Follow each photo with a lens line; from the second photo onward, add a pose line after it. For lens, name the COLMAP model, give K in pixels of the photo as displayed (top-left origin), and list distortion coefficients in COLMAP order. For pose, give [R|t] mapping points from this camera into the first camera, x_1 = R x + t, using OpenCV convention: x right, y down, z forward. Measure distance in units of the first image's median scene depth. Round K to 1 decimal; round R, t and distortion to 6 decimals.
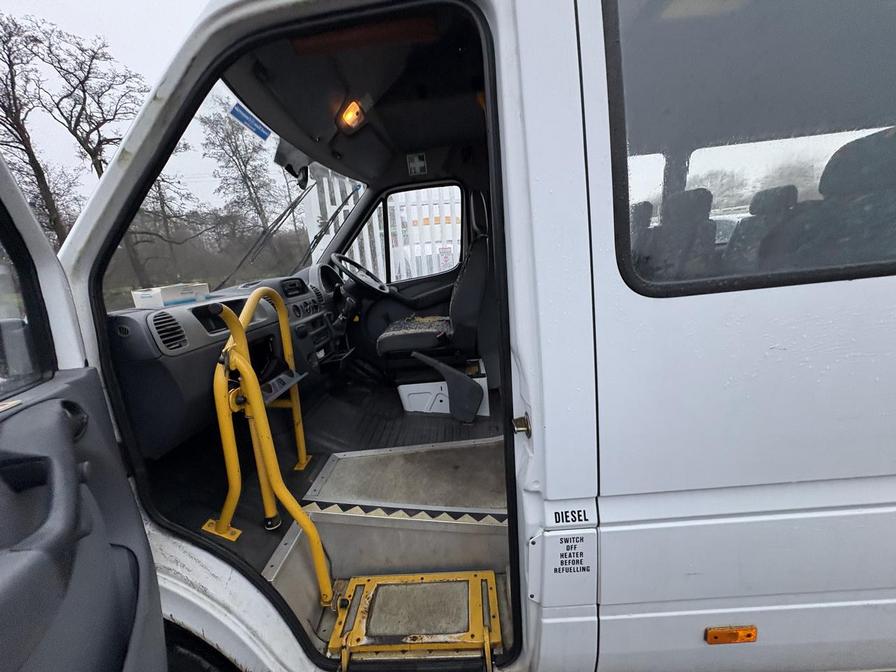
lens RADIAL K [[356.4, 0, 446.8], [0, 356.4, 336.8], [0, 0, 1]] dist [-0.000779, 0.000412]
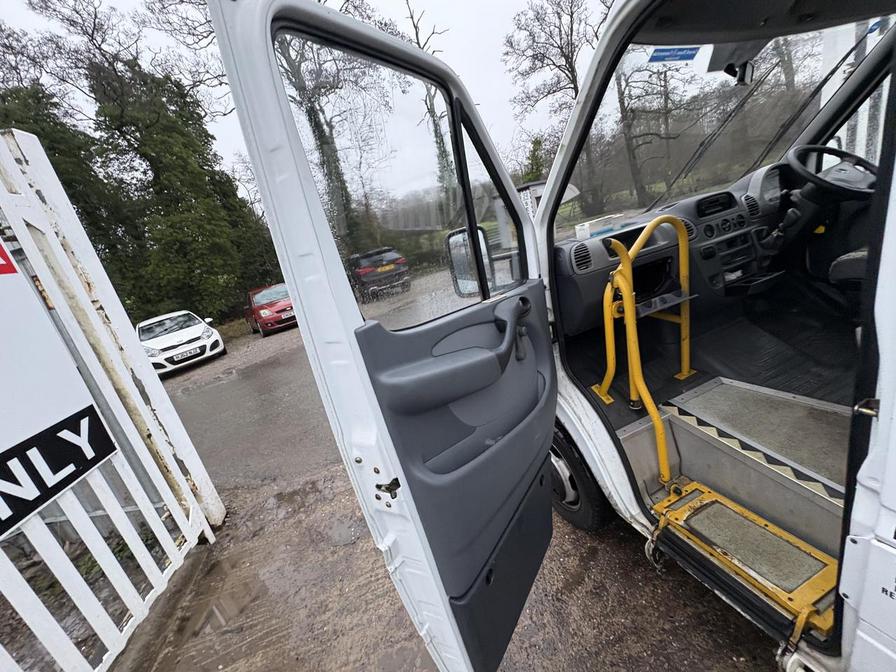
lens RADIAL K [[356.4, 0, 445.5], [0, 356.4, 334.3], [0, 0, 1]] dist [-0.000779, 0.000412]
pose [[0.379774, 0.245045, -0.892034, 0.262906], [0.007064, 0.963482, 0.267680, -0.066515], [0.925052, -0.107959, 0.364175, -0.078895]]
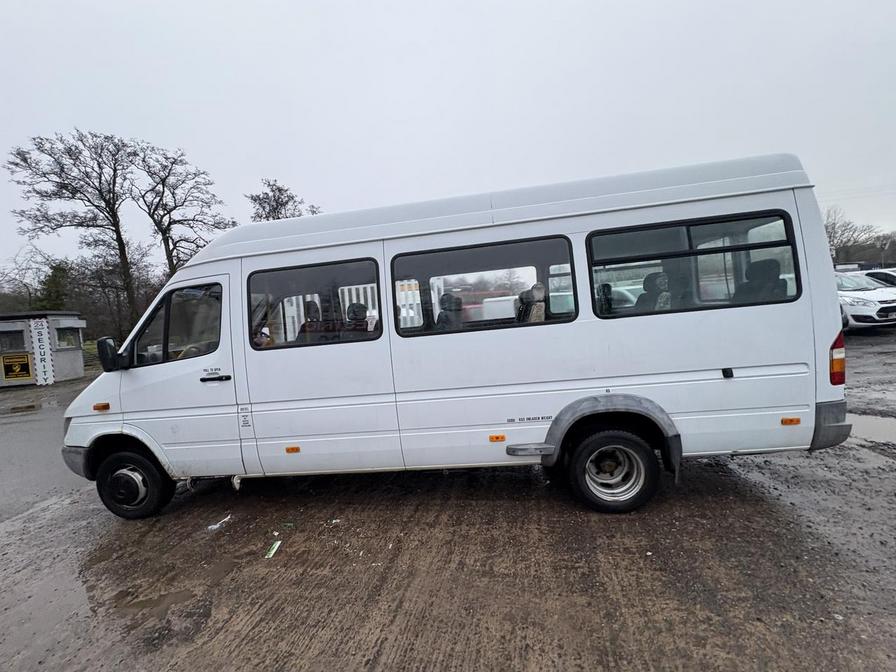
lens RADIAL K [[356.4, 0, 449.5], [0, 356.4, 333.8], [0, 0, 1]] dist [-0.000779, 0.000412]
pose [[0.996846, 0.009197, -0.078822, 1.472611], [-0.020634, 0.989136, -0.145547, 0.112379], [0.076628, 0.146714, 0.986206, -1.408261]]
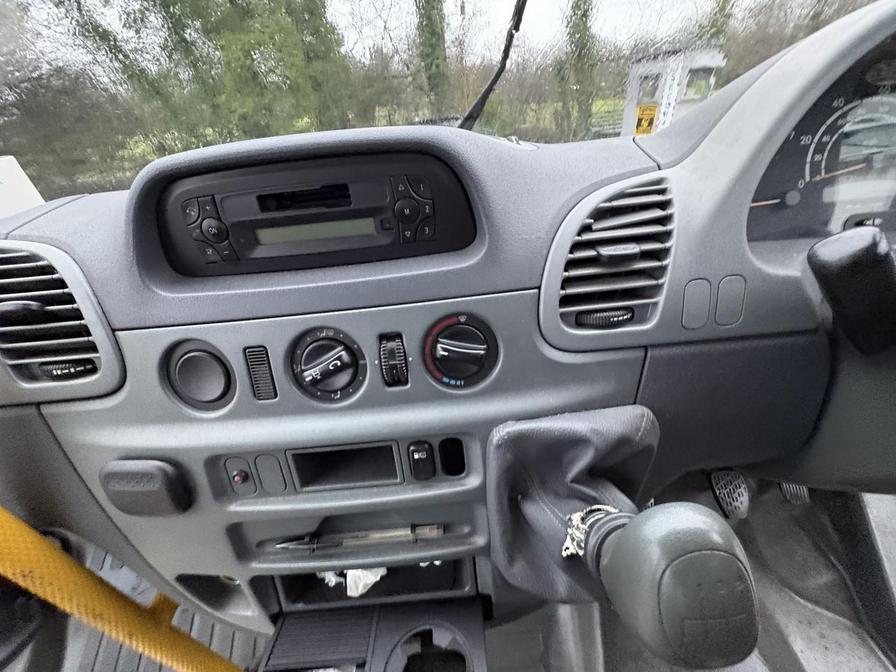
lens RADIAL K [[356.4, 0, 450.5], [0, 356.4, 335.5], [0, 0, 1]] dist [-0.000779, 0.000412]
pose [[0.062680, 0.578791, -0.813063, -0.309710], [-0.123847, 0.812879, 0.569113, -0.227347], [0.990320, 0.065024, 0.122633, 1.218967]]
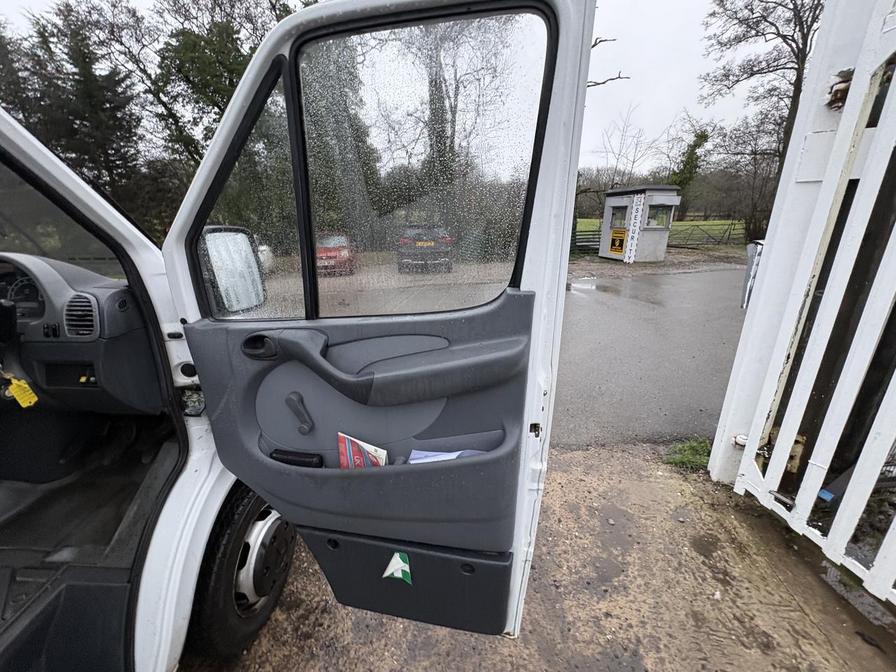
lens RADIAL K [[356.4, 0, 453.7], [0, 356.4, 333.3], [0, 0, 1]] dist [-0.000779, 0.000412]
pose [[-0.038471, 0.373550, -0.926812, 0.083798], [-0.200918, 0.905665, 0.373367, -0.570699], [0.978852, 0.200577, 0.040211, 2.271124]]
